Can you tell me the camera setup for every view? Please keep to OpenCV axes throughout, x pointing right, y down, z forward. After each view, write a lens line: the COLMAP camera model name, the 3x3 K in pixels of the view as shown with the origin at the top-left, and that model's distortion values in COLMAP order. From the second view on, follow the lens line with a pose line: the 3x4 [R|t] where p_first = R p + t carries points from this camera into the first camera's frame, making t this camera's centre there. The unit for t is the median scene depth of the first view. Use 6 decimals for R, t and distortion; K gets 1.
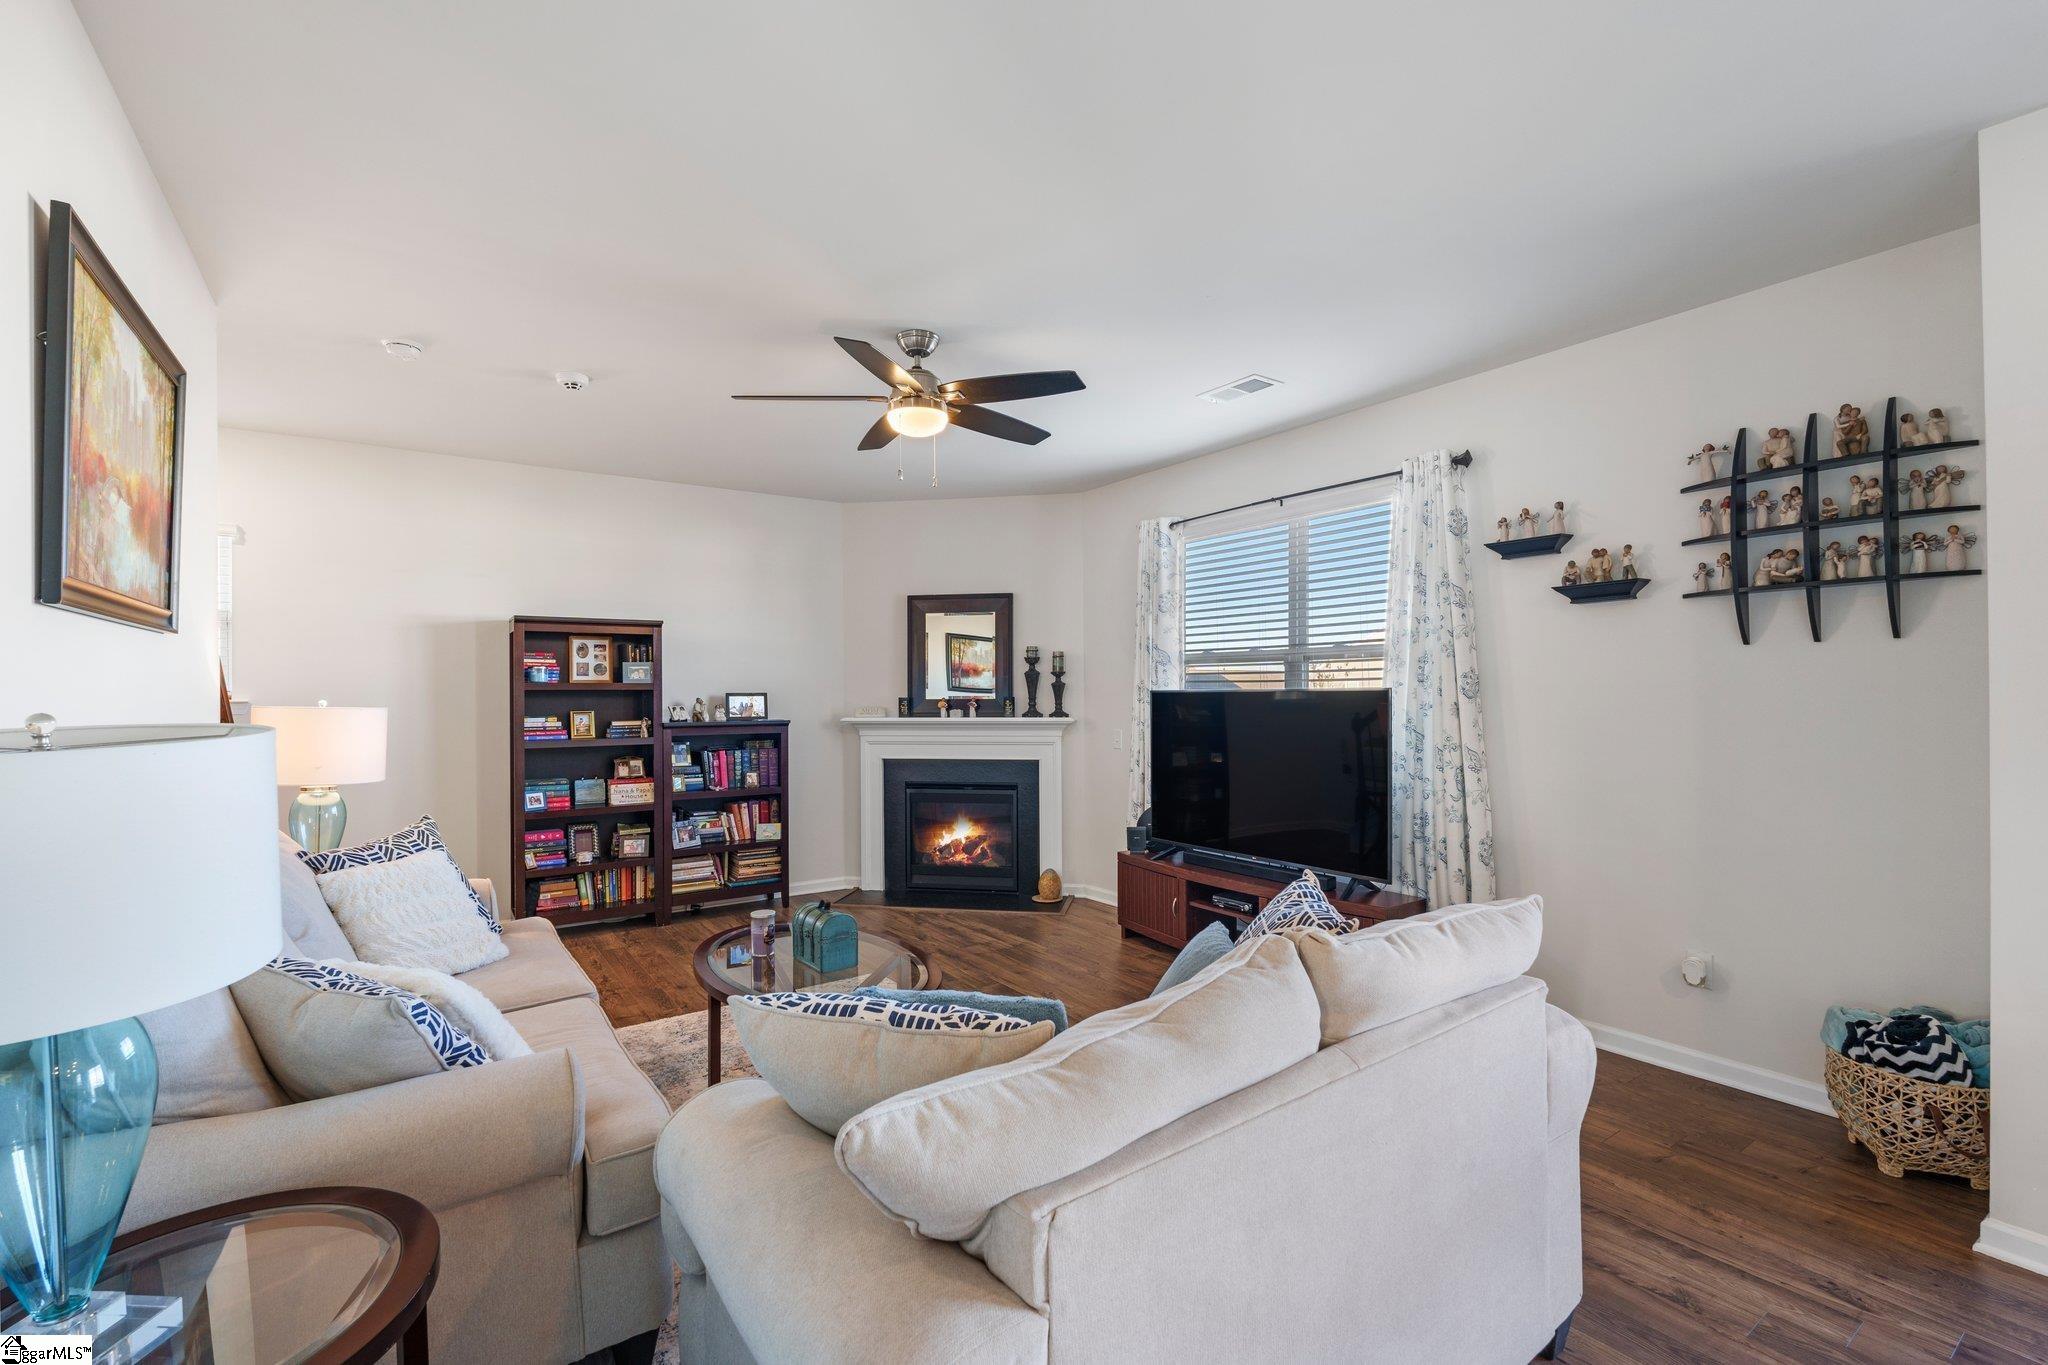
lens RADIAL K [[888.9, 0, 1023.4], [0, 888.9, 690.5], [0, 0, 1]] dist [-0.027764, -0.000048]
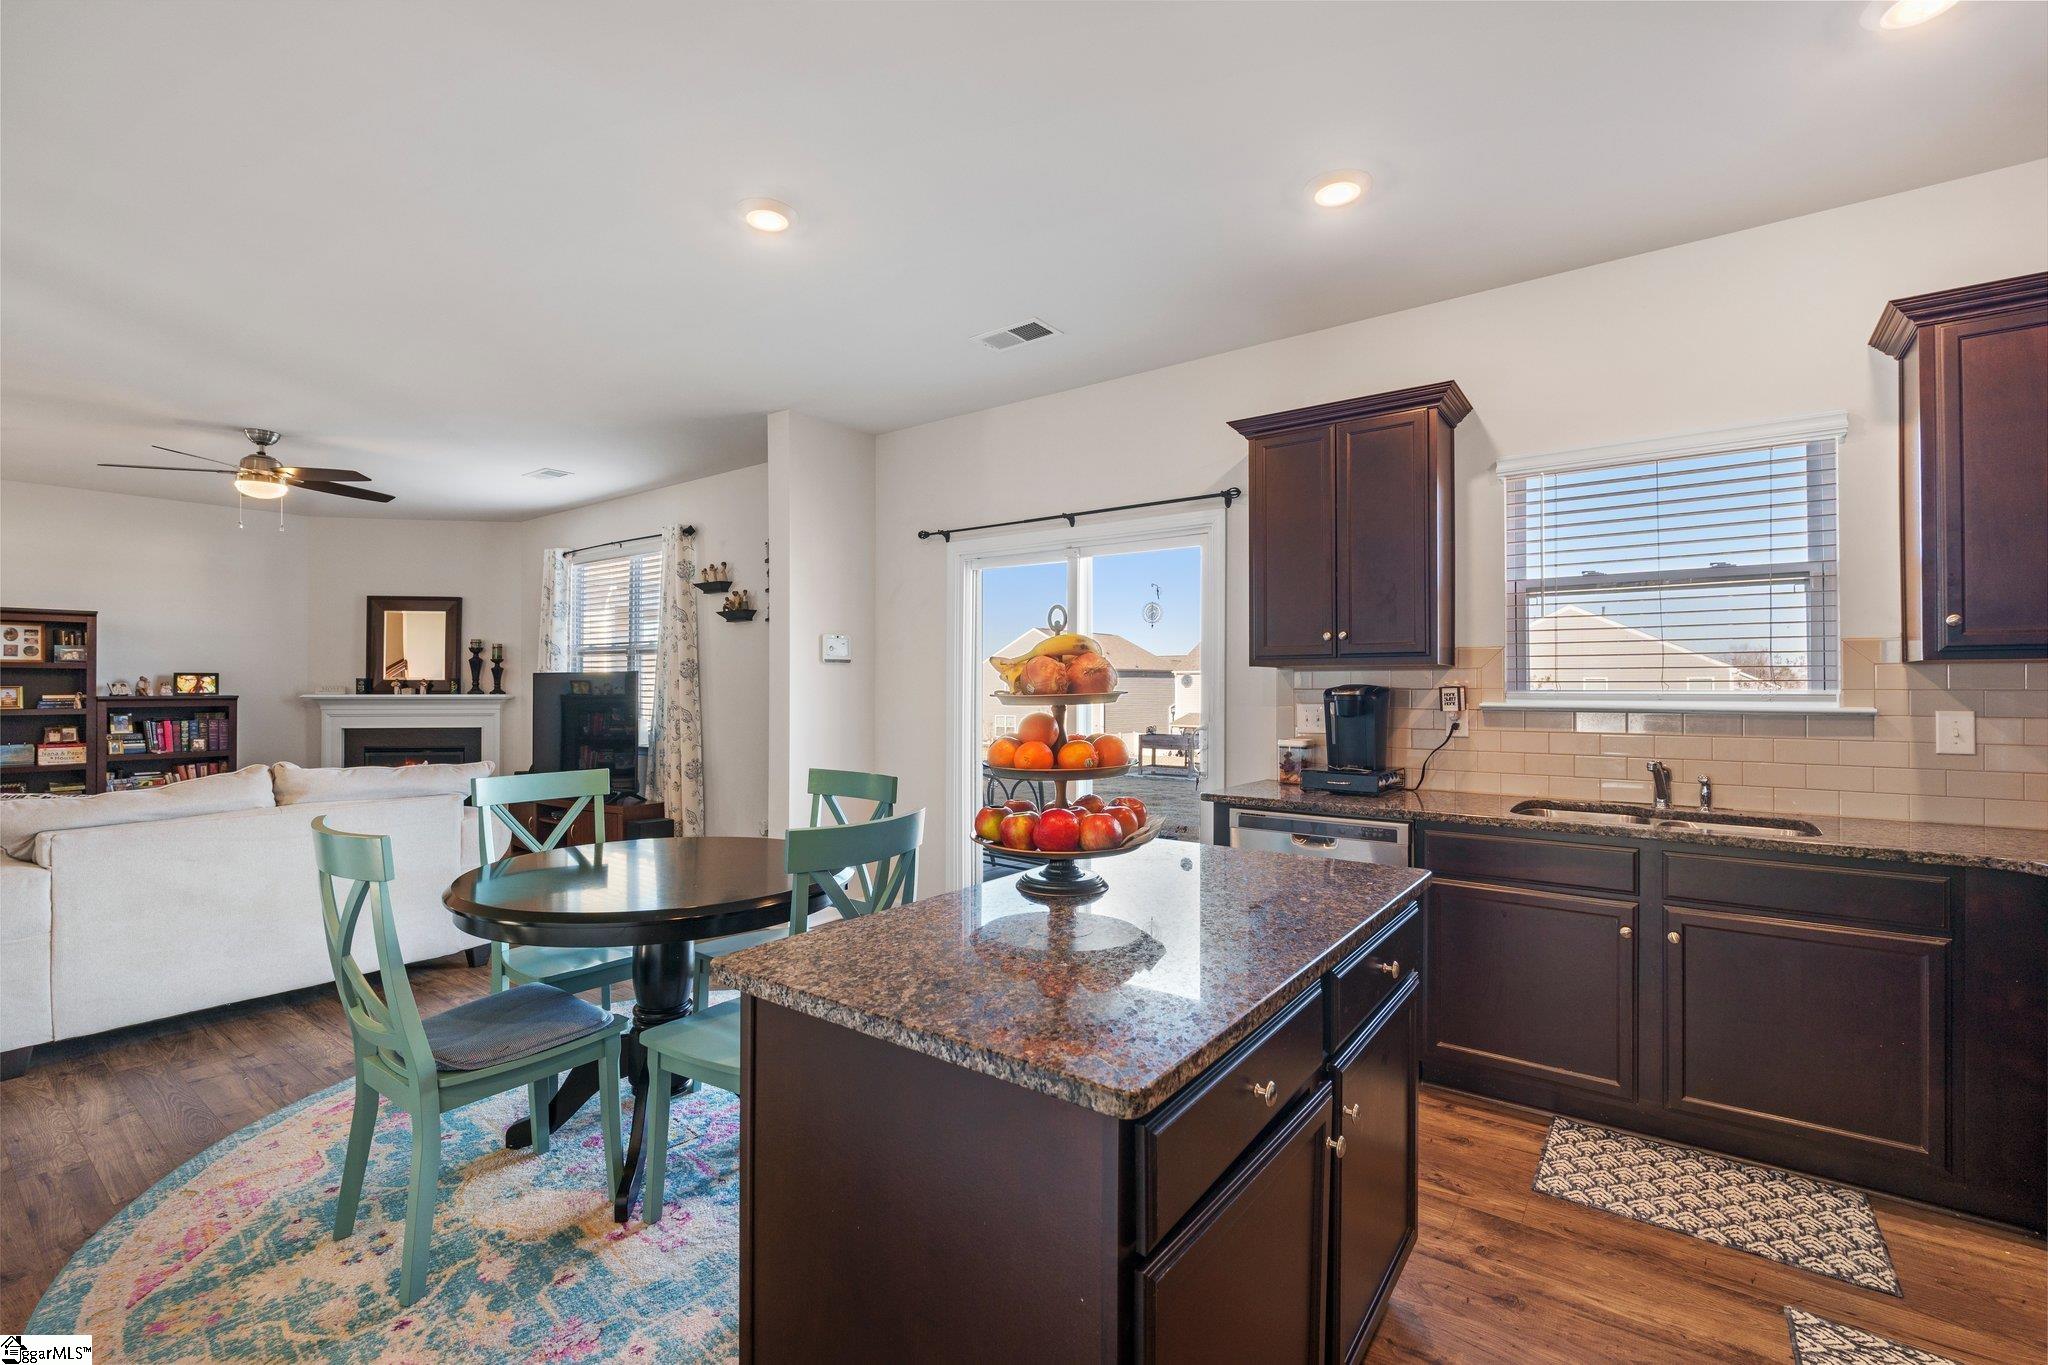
lens RADIAL K [[880.4, 0, 1028.5], [0, 880.4, 680.9], [0, 0, 1]] dist [-0.009753, -0.000445]
pose [[0.946421, 0.007715, 0.322843, 0.395304], [-0.006549, 0.999968, -0.004697, 0.012489], [-0.322869, 0.002331, 0.946441, -0.509496]]
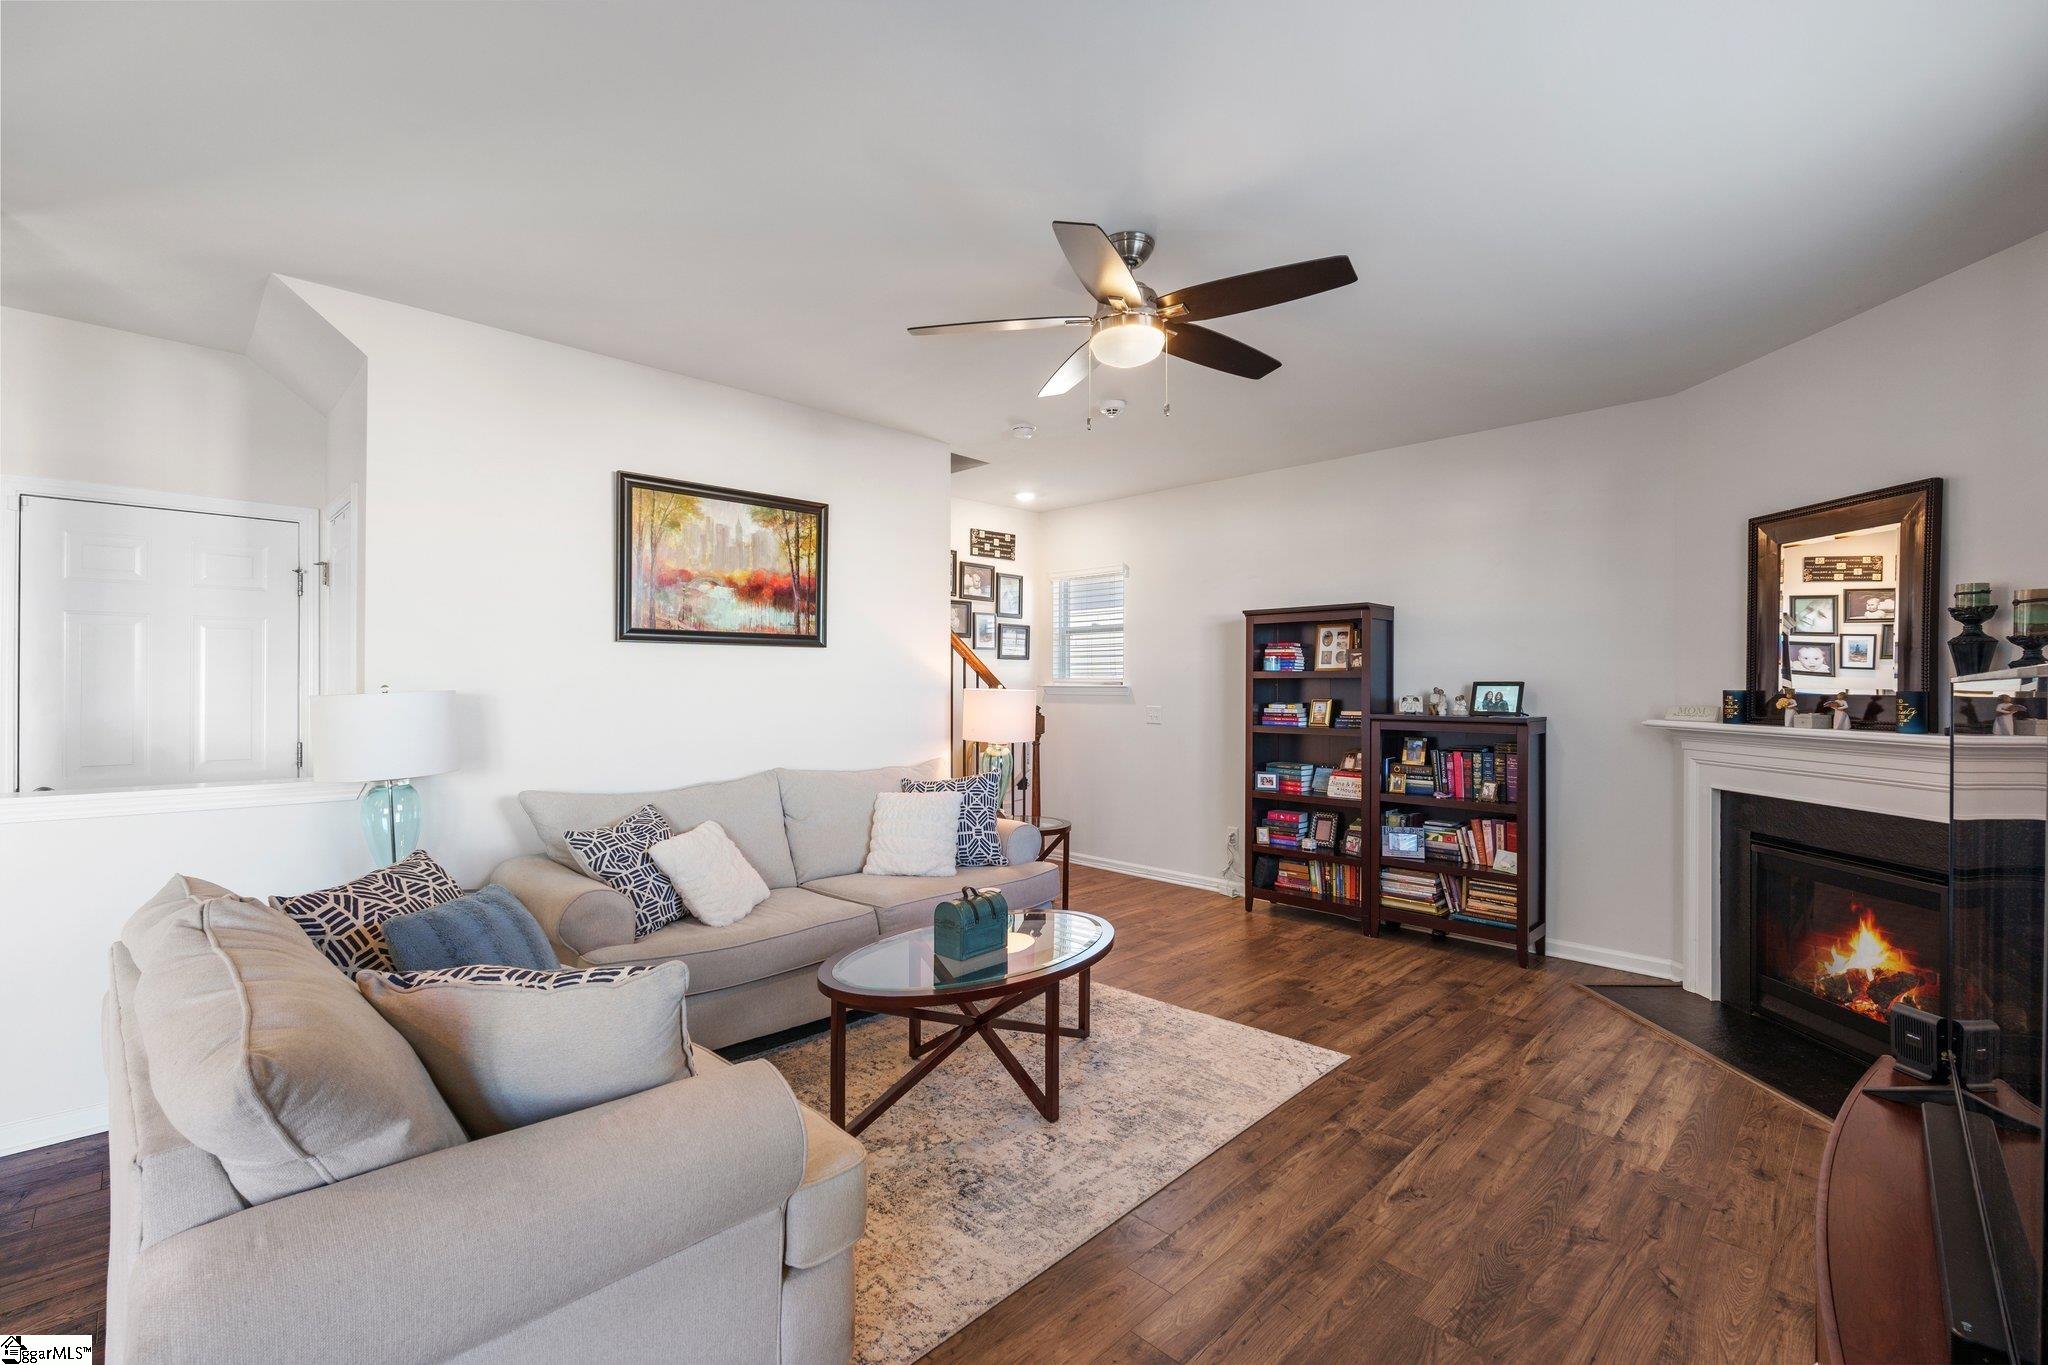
lens RADIAL K [[880.4, 0, 1028.5], [0, 880.4, 680.9], [0, 0, 1]] dist [-0.009753, -0.000445]
pose [[0.173276, 0.002769, -0.984869, 0.411812], [-0.000204, 0.999996, 0.002775, -0.000044], [0.984873, -0.000280, 0.173276, 0.481584]]
